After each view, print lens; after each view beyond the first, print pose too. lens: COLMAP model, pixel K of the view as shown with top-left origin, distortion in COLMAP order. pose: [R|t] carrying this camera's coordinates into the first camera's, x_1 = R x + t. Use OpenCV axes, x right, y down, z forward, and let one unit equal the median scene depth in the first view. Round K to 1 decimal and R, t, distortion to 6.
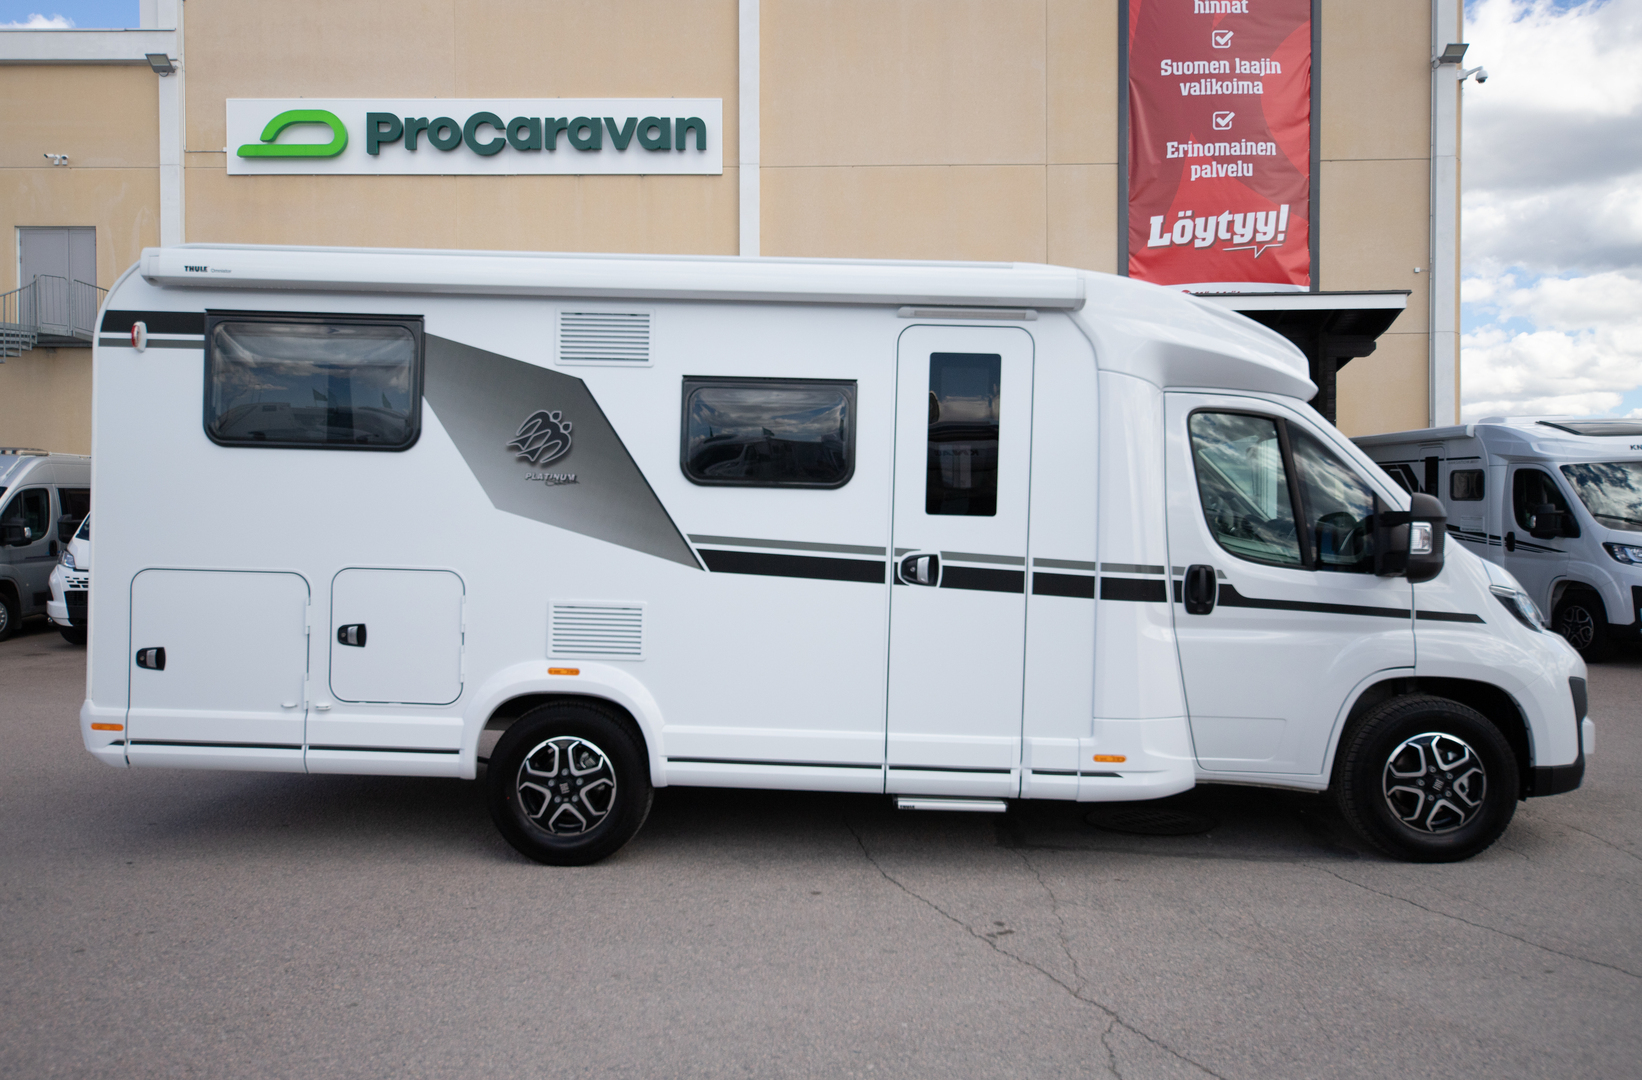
lens RADIAL K [[1084.5, 0, 821.0], [0, 1084.5, 540.0], [0, 0, 1]] dist [0.021498, -0.000376]
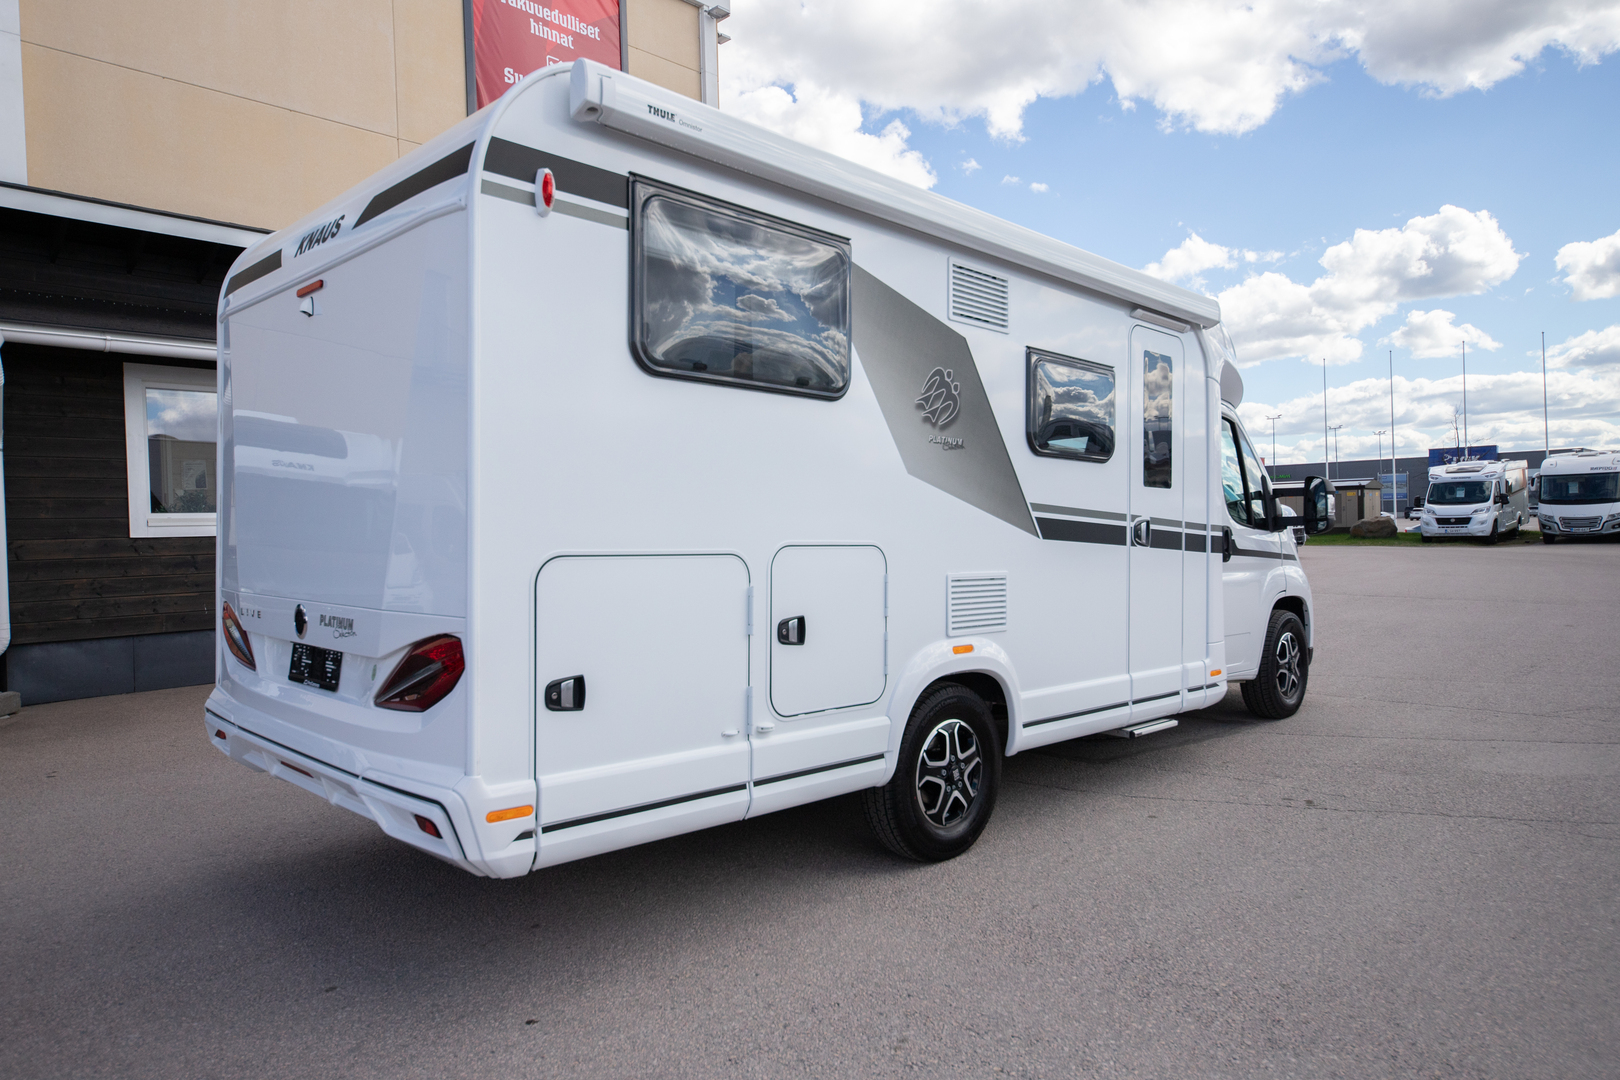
lens RADIAL K [[1036.5, 0, 810.0], [0, 1036.5, 540.0], [0, 0, 1]] dist [0.013887, 0.000071]
pose [[0.689279, -0.024896, 0.724068, -0.963981], [0.019298, 0.999686, 0.016002, 0.009888], [-0.724239, 0.002943, 0.689543, 0.475316]]
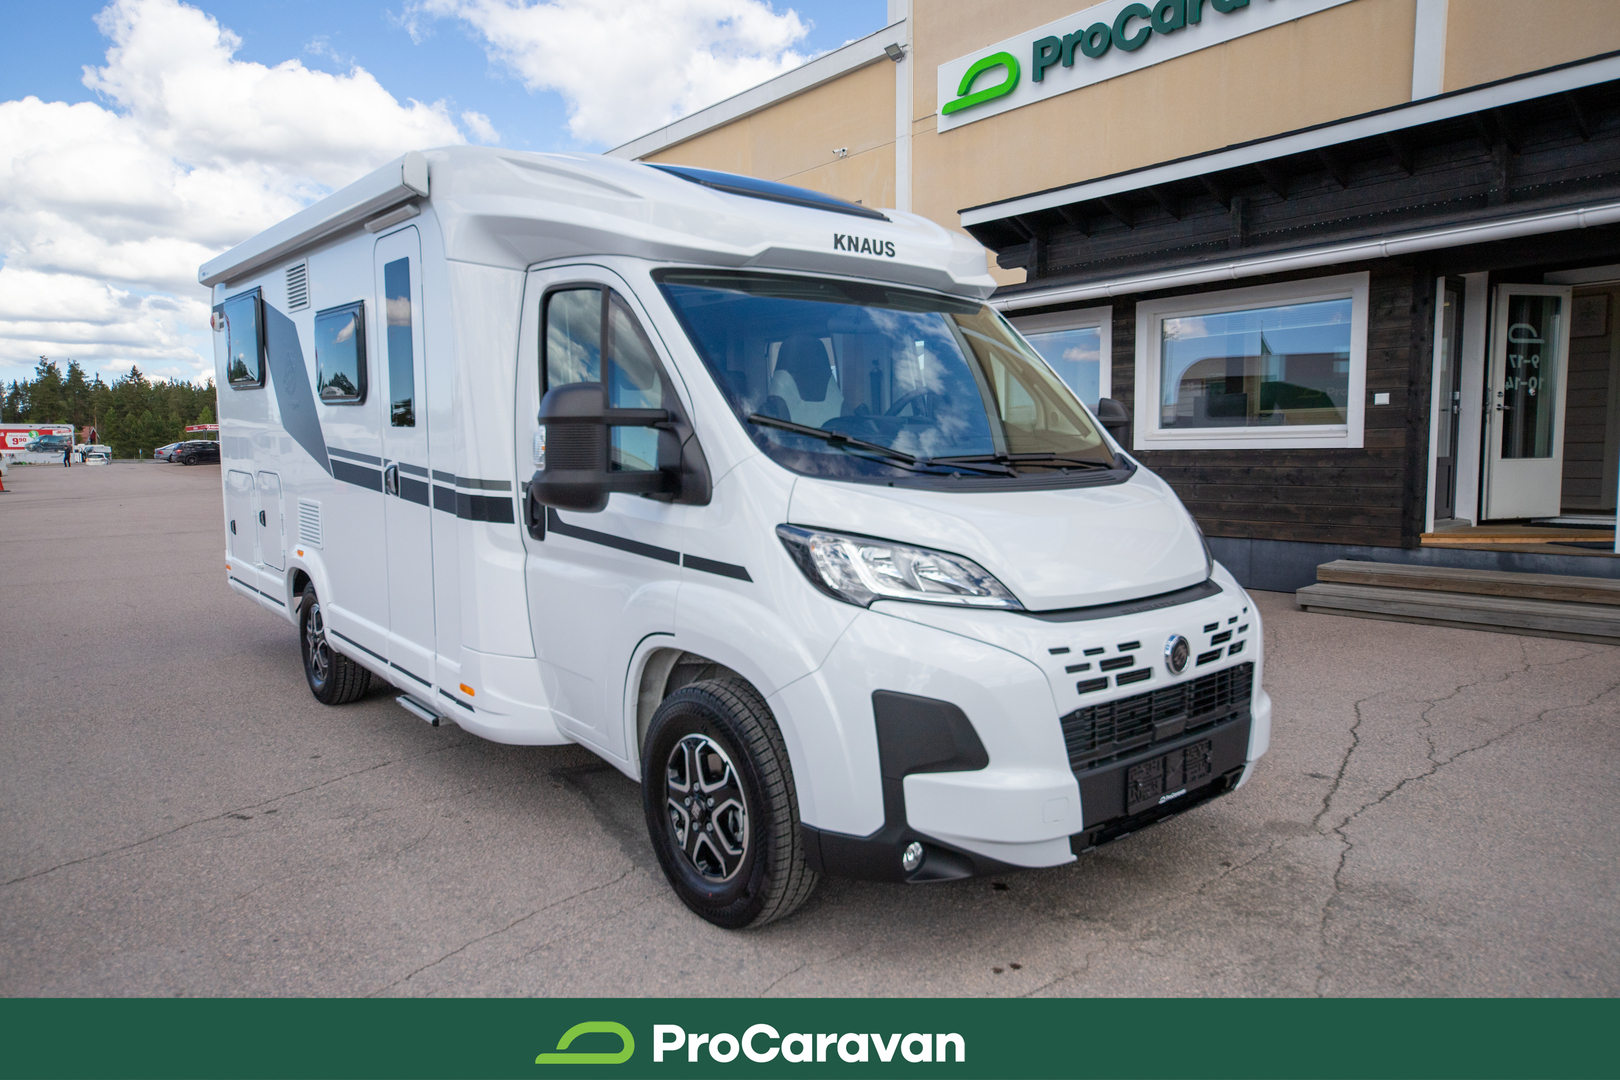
lens RADIAL K [[1036.5, 0, 810.0], [0, 1036.5, 540.0], [0, 0, 1]] dist [0.013887, 0.000071]
pose [[0.658703, 0.062376, -0.749813, 1.084085], [0.008320, 0.995893, 0.090155, -0.001759], [0.752357, -0.065624, 0.655479, 0.637281]]
